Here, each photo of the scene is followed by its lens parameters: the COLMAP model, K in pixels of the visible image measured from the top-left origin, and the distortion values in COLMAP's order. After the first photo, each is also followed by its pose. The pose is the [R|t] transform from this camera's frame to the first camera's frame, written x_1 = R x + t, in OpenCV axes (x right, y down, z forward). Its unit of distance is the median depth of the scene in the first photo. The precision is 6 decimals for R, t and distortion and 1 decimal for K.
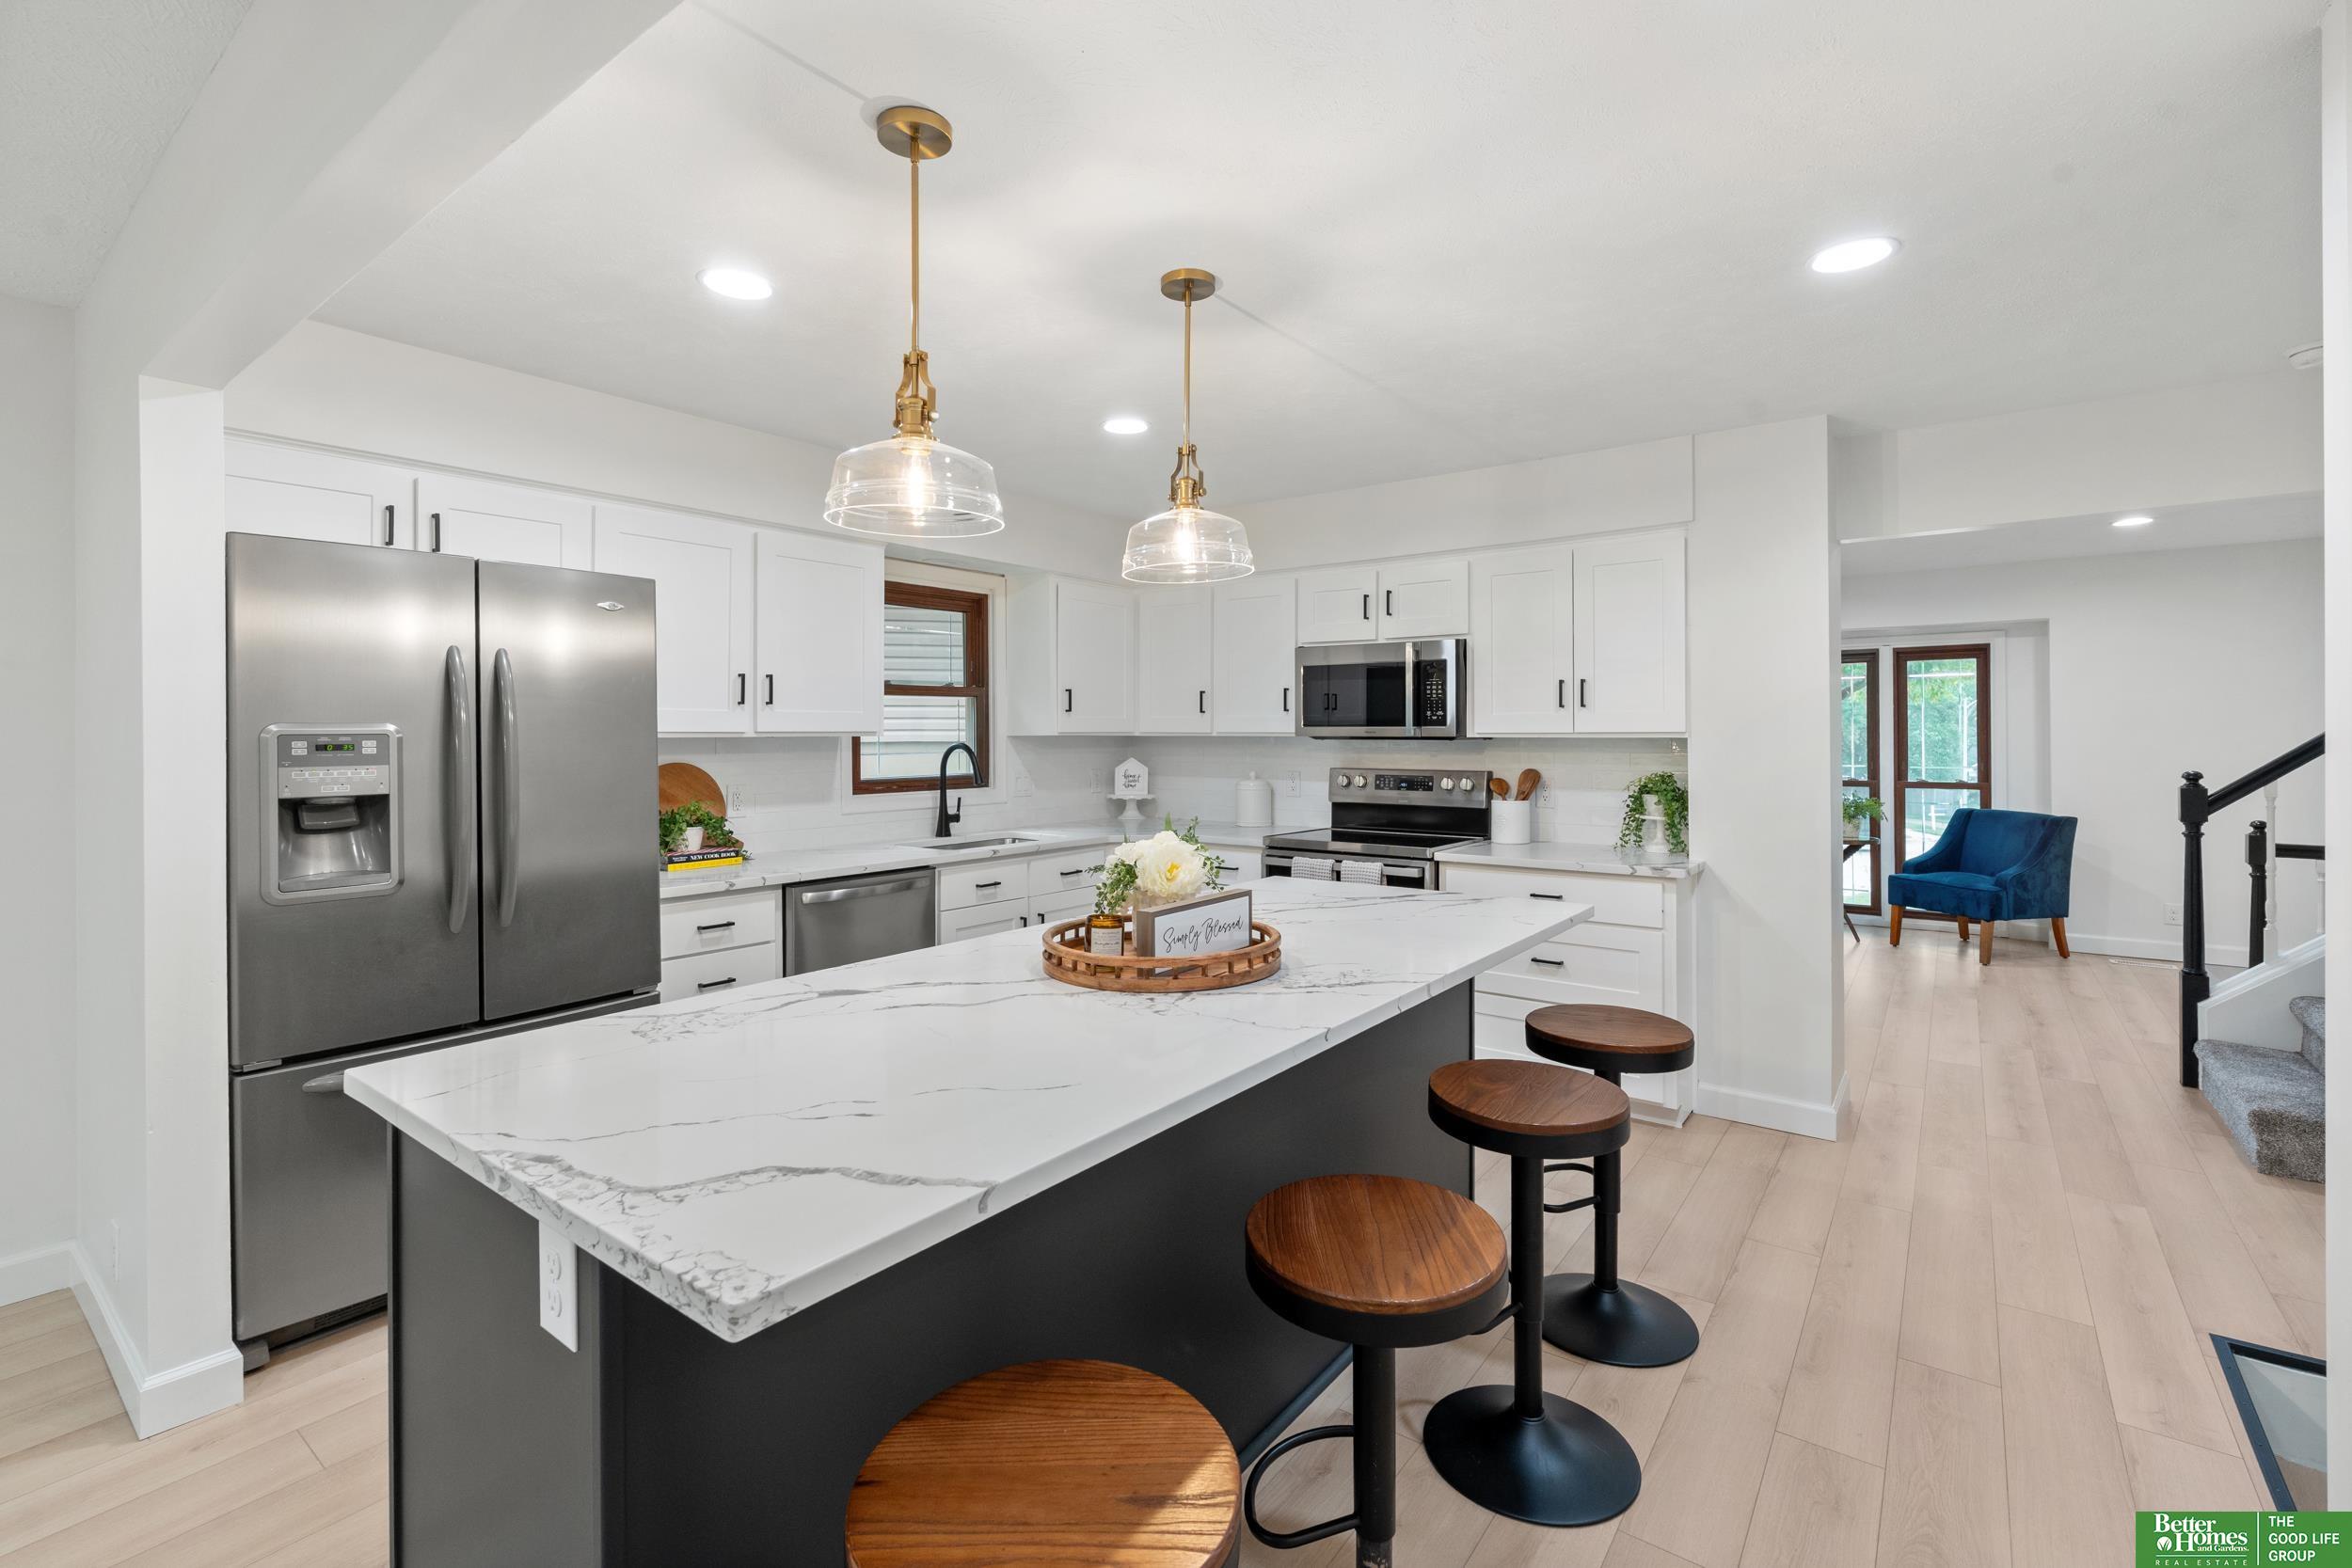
lens RADIAL K [[1042.7, 0, 1174.4], [0, 1042.7, 733.1], [0, 0, 1]] dist [-0.006871, 0.001246]
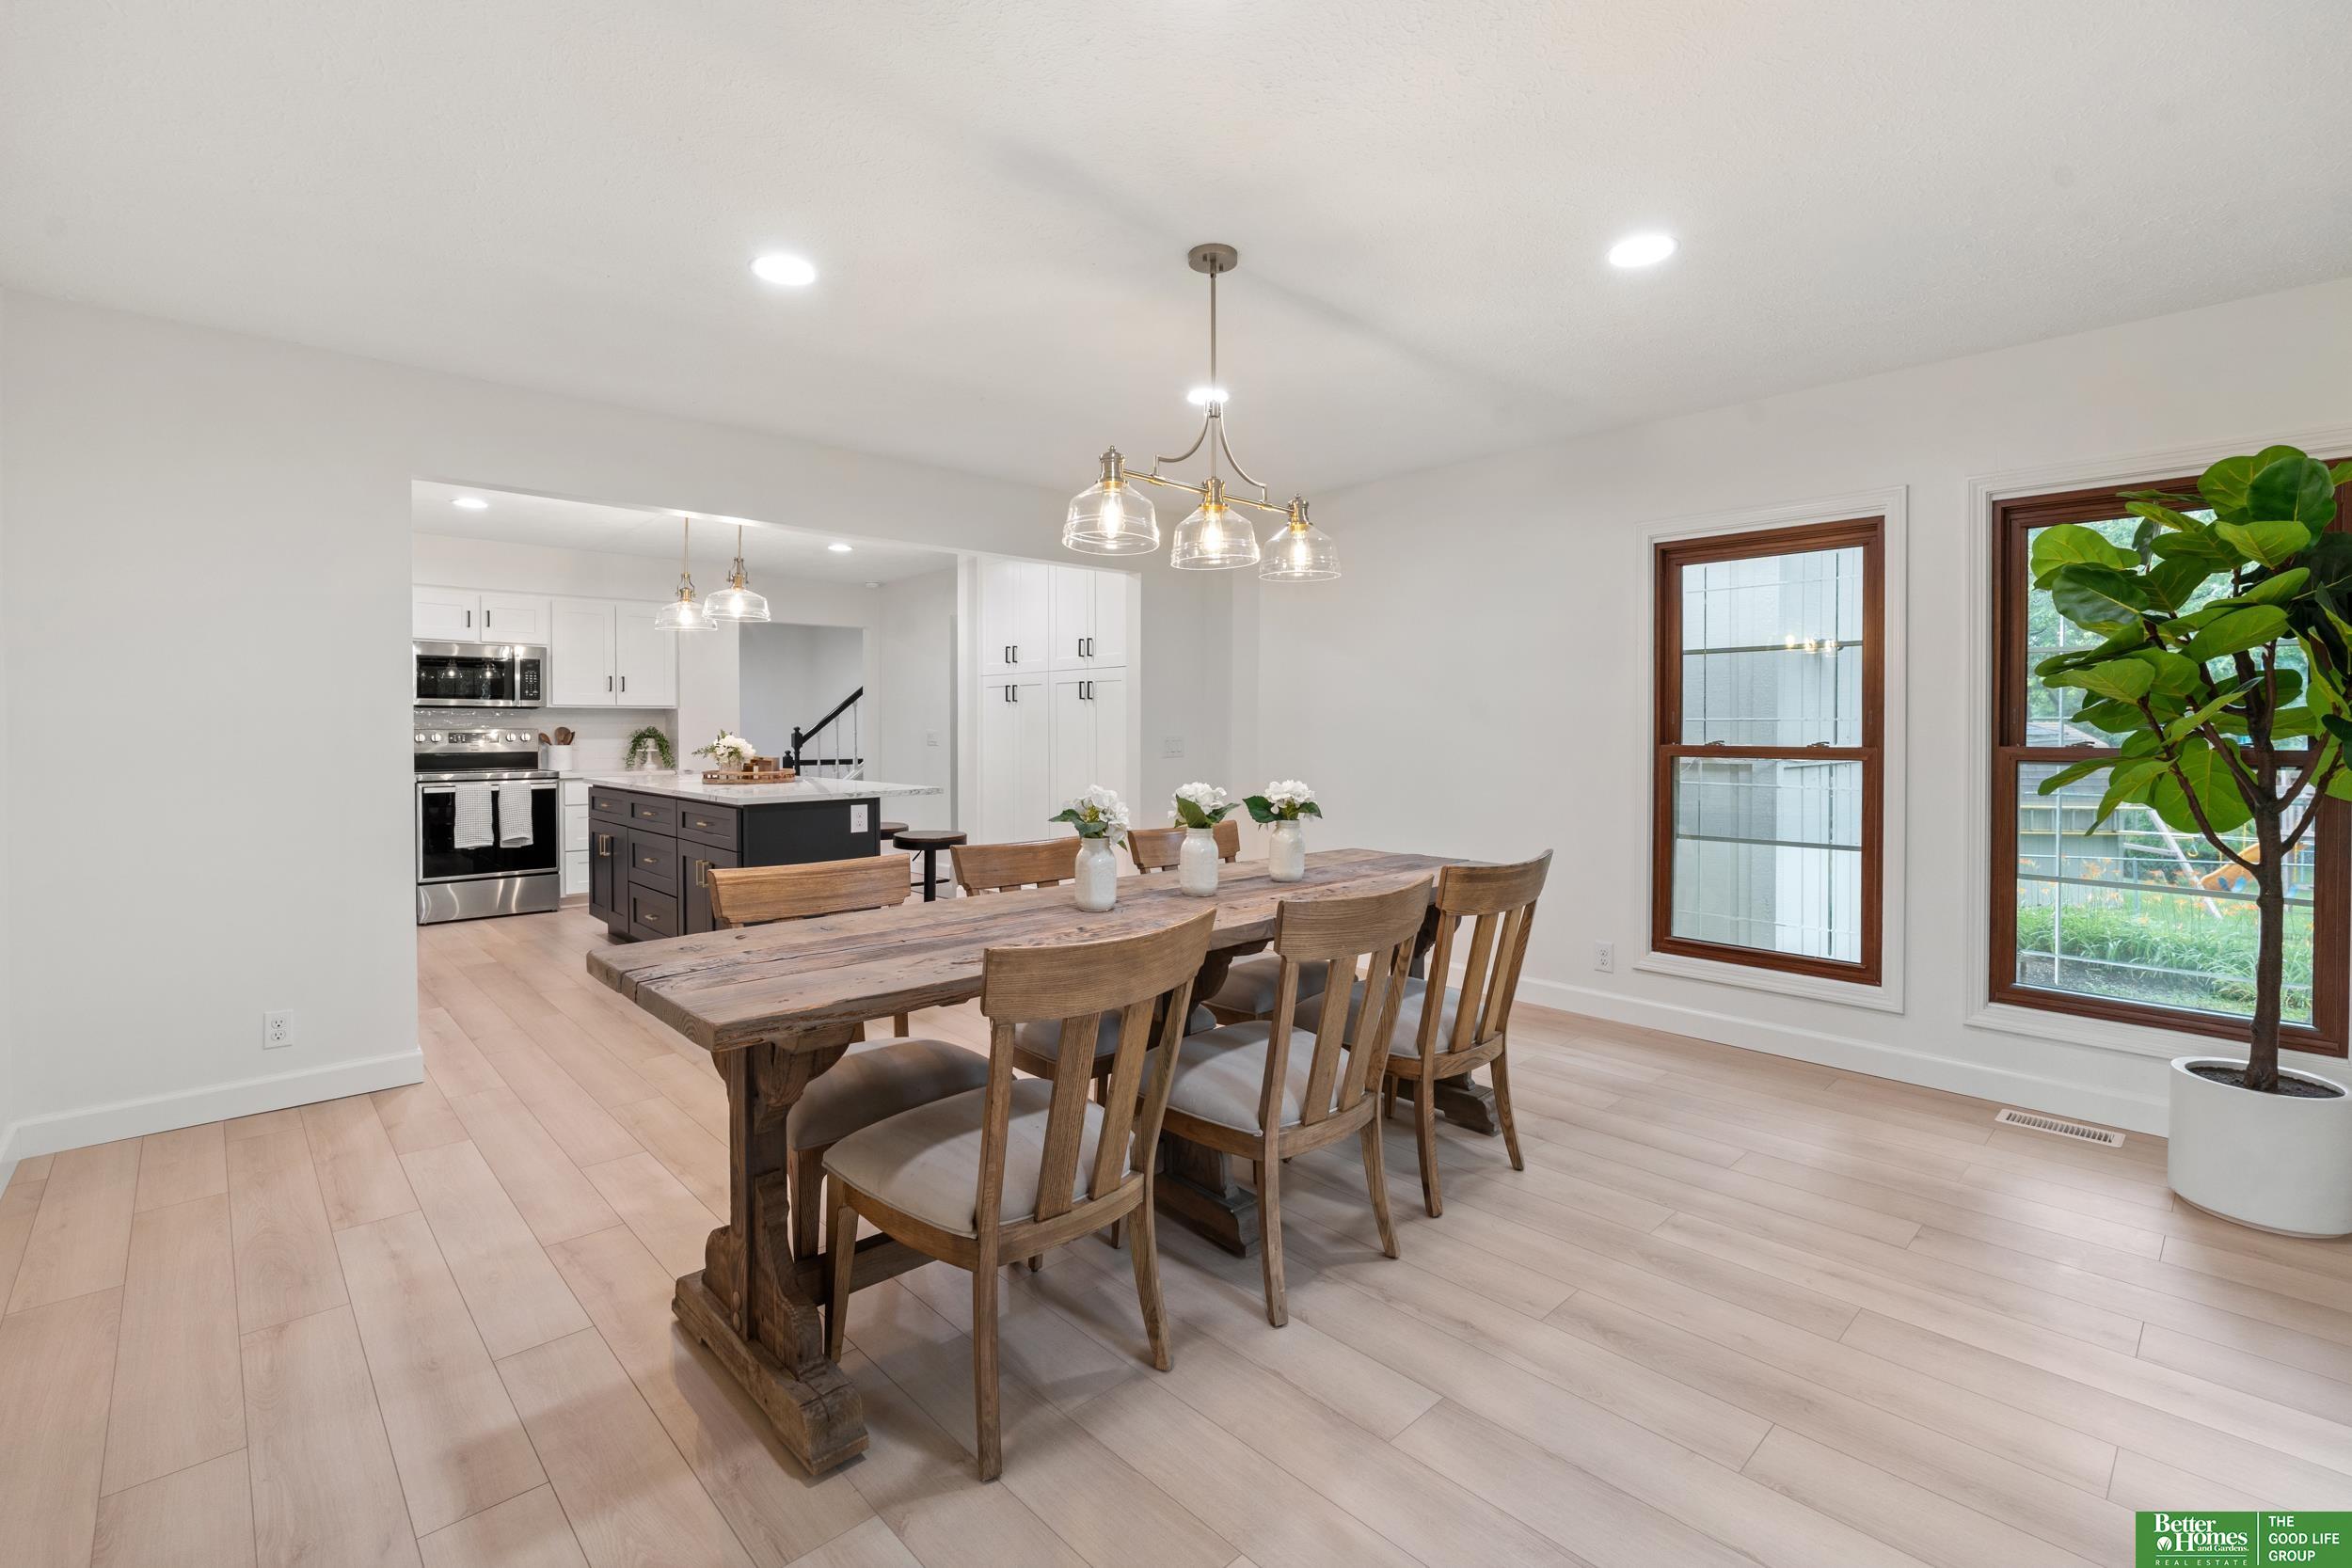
lens RADIAL K [[1051.2, 0, 1179.4], [0, 1051.2, 729.7], [0, 0, 1]] dist [-0.003149, 0.000144]
pose [[0.167657, -0.003048, 0.985841, -1.188955], [0.002534, 0.999993, 0.002661, 0.037561], [-0.985842, 0.002052, 0.167664, -0.269454]]
